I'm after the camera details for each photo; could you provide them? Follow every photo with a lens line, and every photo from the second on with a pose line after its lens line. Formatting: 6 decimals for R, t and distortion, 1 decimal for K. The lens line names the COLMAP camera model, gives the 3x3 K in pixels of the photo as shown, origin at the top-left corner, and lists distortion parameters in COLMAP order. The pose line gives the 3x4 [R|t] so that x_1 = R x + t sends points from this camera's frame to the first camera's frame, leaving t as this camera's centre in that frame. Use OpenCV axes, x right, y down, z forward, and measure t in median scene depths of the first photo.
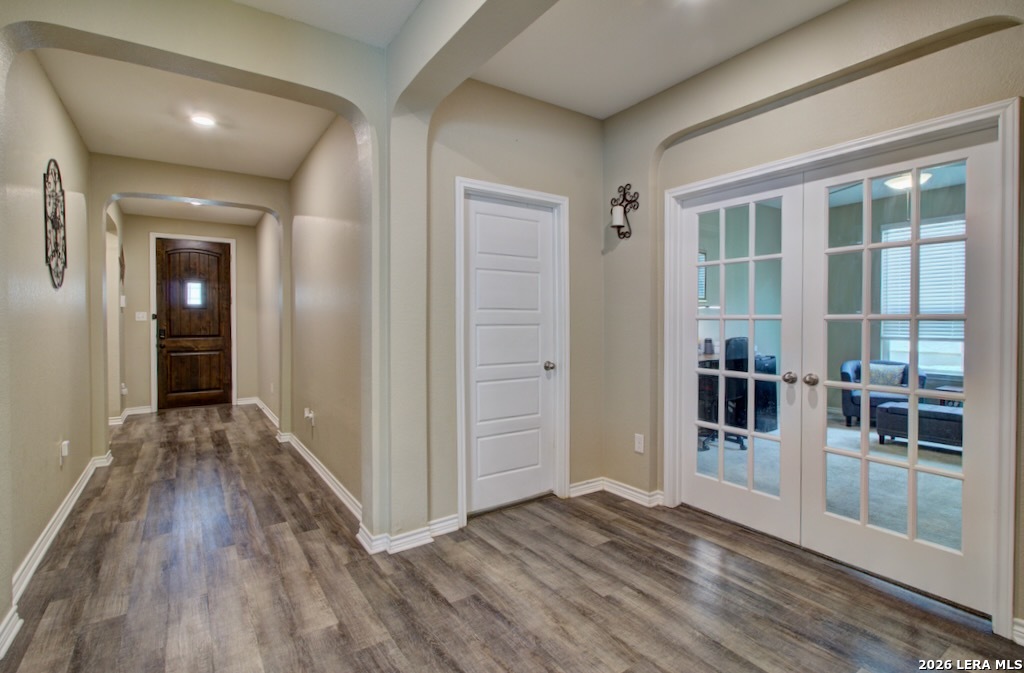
lens RADIAL K [[470.4, 0, 518.4], [0, 470.4, 329.0], [0, 0, 1]] dist [-0.000750, 0.002952]
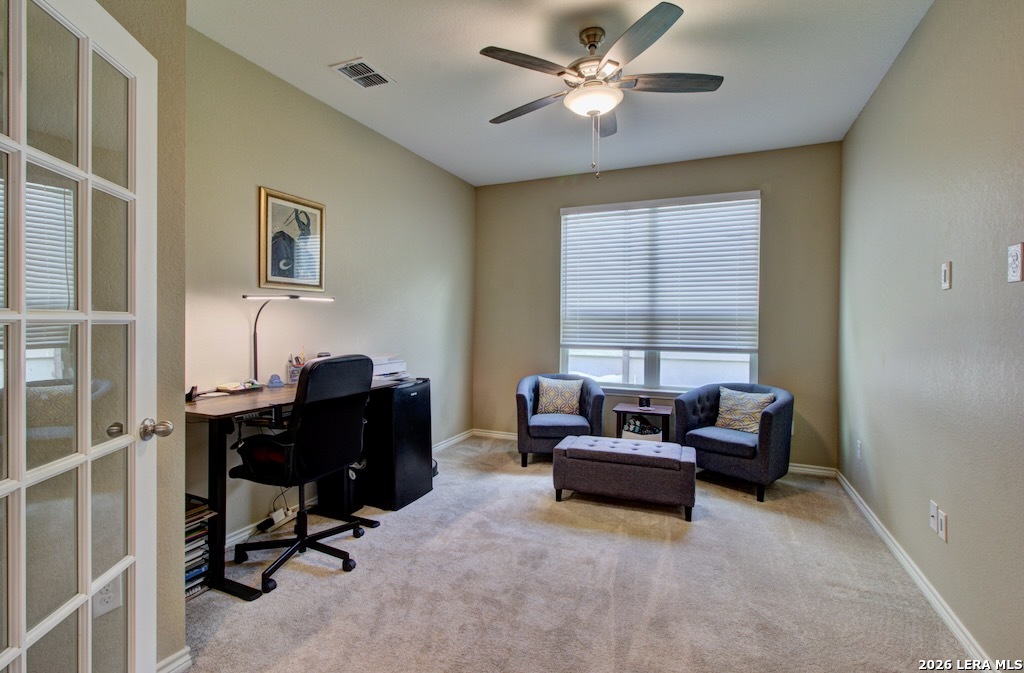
lens RADIAL K [[470.4, 0, 511.5], [0, 470.4, 330.0], [0, 0, 1]] dist [-0.000750, 0.002952]
pose [[0.853422, 0.004281, 0.521203, 0.279426], [-0.003559, 0.999991, -0.002386, -0.008289], [-0.521208, 0.000182, 0.853429, 0.354648]]
